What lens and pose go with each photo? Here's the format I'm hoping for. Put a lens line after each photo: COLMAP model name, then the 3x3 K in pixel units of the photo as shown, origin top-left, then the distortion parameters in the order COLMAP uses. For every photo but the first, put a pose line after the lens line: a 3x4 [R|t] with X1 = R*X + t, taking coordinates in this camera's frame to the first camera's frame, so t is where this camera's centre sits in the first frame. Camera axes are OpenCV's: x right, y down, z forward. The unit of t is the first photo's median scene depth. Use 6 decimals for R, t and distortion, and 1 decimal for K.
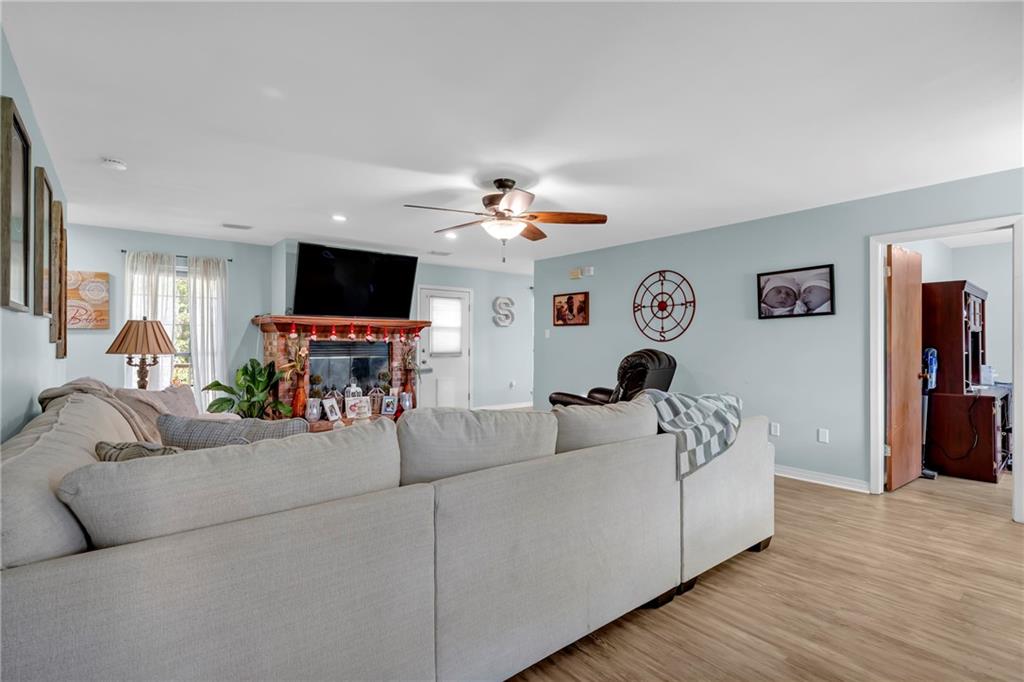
lens RADIAL K [[488.0, 0, 536.4], [0, 488.0, 340.4], [0, 0, 1]] dist [0.000238, -0.000460]
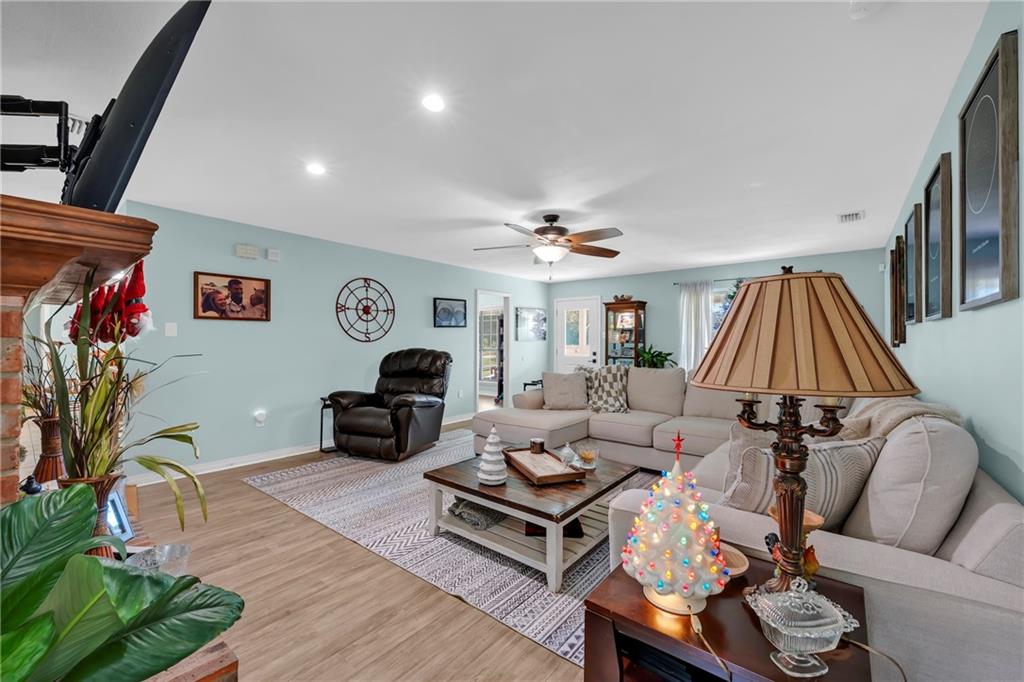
lens RADIAL K [[416.0, 0, 517.5], [0, 416.0, 341.8], [0, 0, 1]] dist [-0.000110, -0.000543]
pose [[-0.165036, 0.006627, 0.986265, -0.733960], [0.002091, 0.999978, -0.006369, 0.008658], [-0.986285, 0.001011, -0.165046, 0.821451]]
